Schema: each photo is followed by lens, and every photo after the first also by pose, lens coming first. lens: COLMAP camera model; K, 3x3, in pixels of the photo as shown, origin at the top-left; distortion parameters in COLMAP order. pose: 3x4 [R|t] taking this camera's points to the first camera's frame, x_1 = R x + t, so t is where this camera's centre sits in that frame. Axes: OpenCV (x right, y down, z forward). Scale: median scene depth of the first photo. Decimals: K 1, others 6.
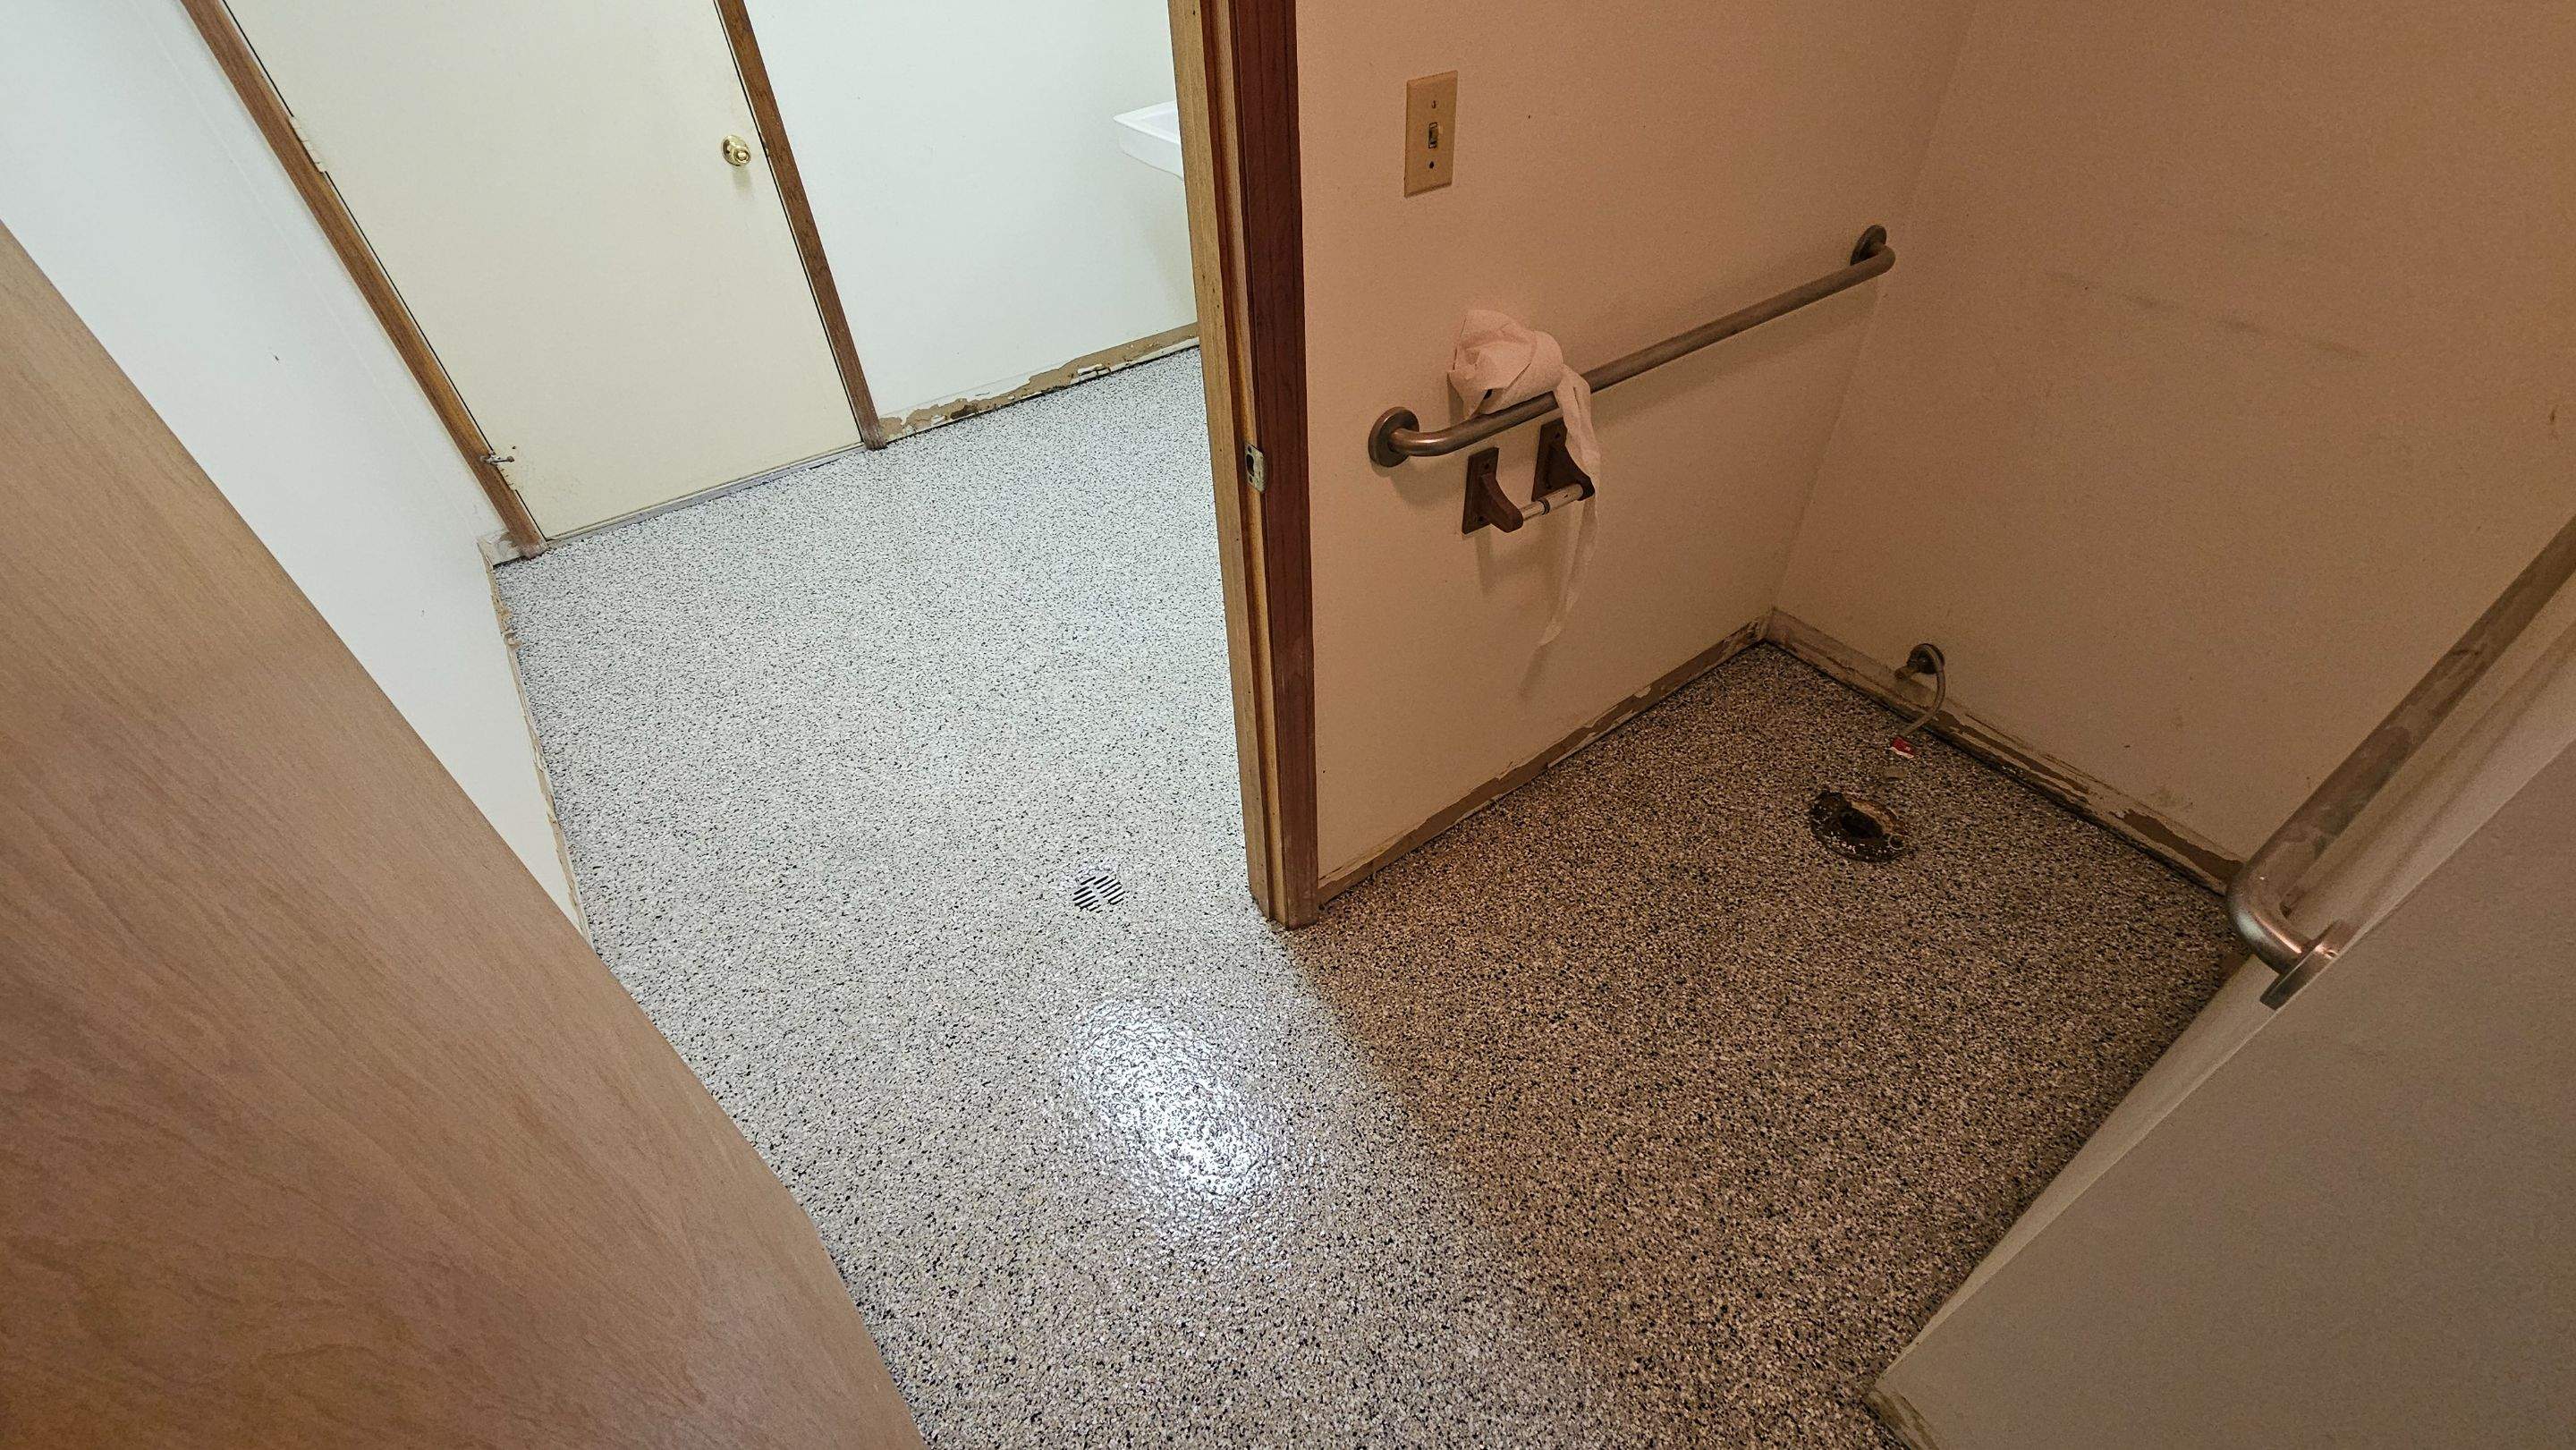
lens RADIAL K [[1055.2, 0, 1285.8], [0, 1055.2, 727.1], [0, 0, 1]] dist [0.000218, 0.000010]
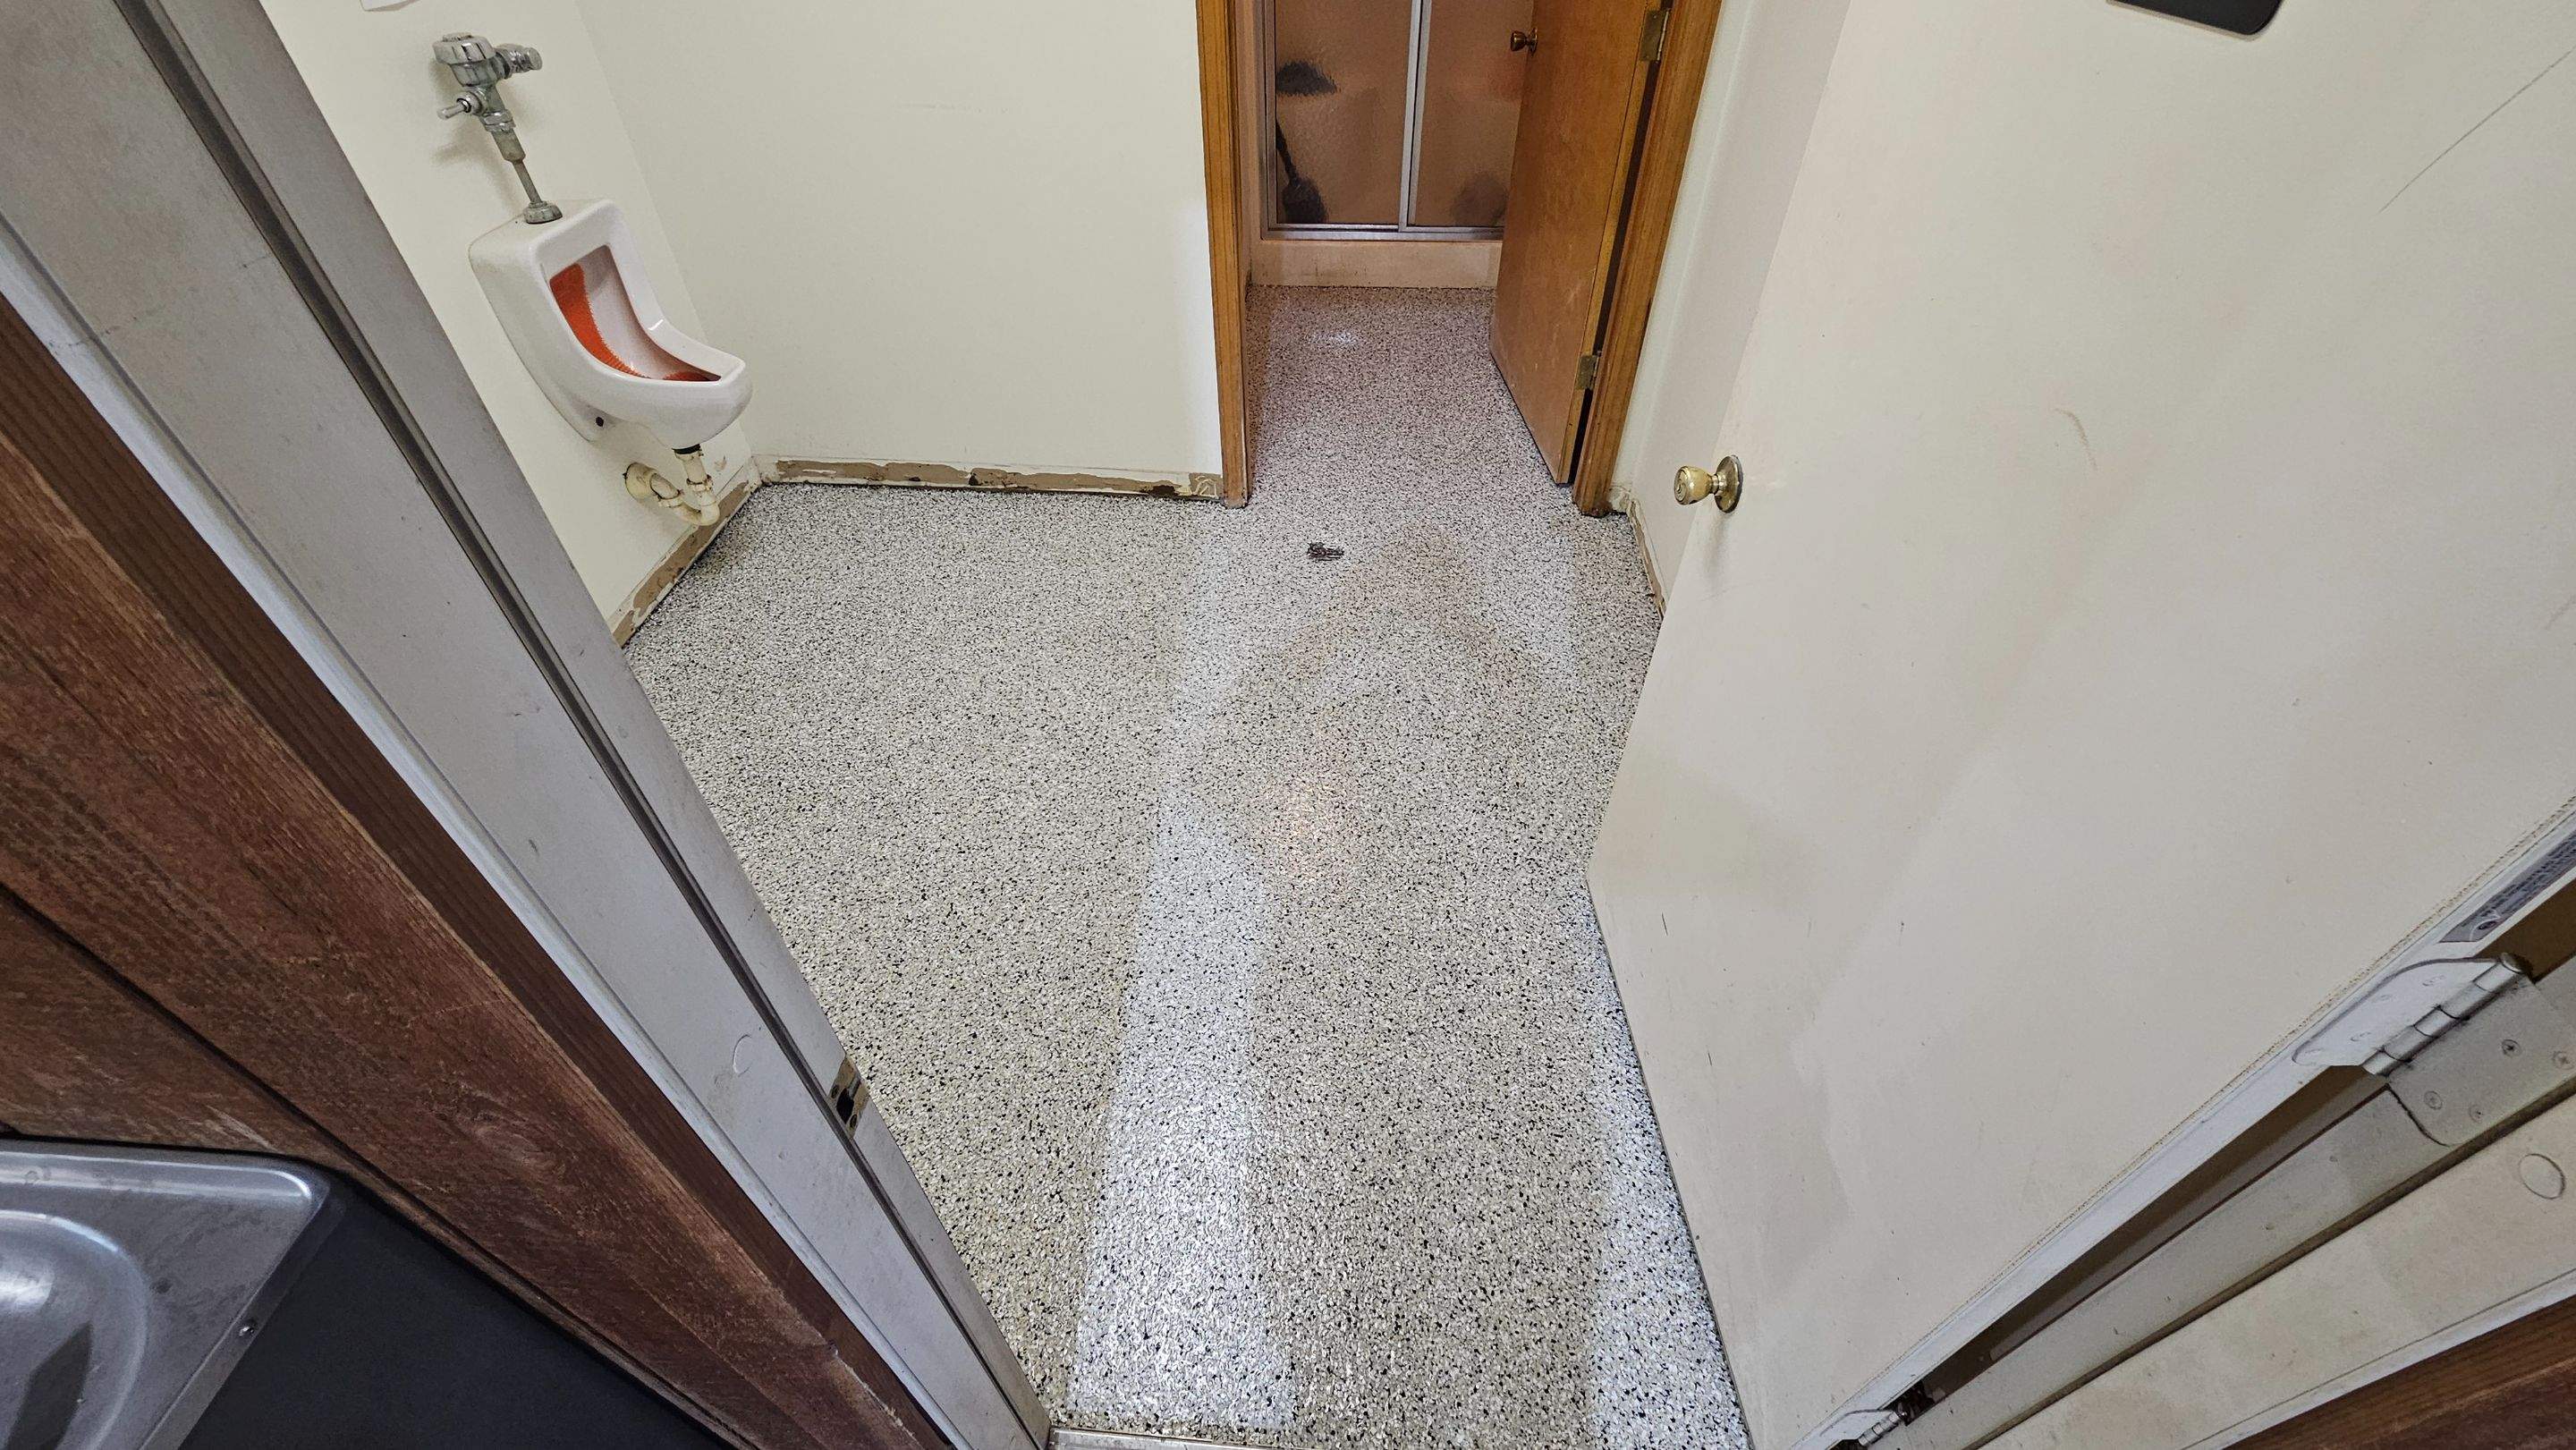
lens RADIAL K [[1055.2, 0, 1285.8], [0, 1055.2, 727.1], [0, 0, 1]] dist [0.000218, 0.000010]
pose [[-0.769910, -0.407585, 0.491034, -0.765284], [0.452899, 0.193099, 0.870399, -0.859828], [-0.449579, 0.892518, 0.035926, 0.992607]]
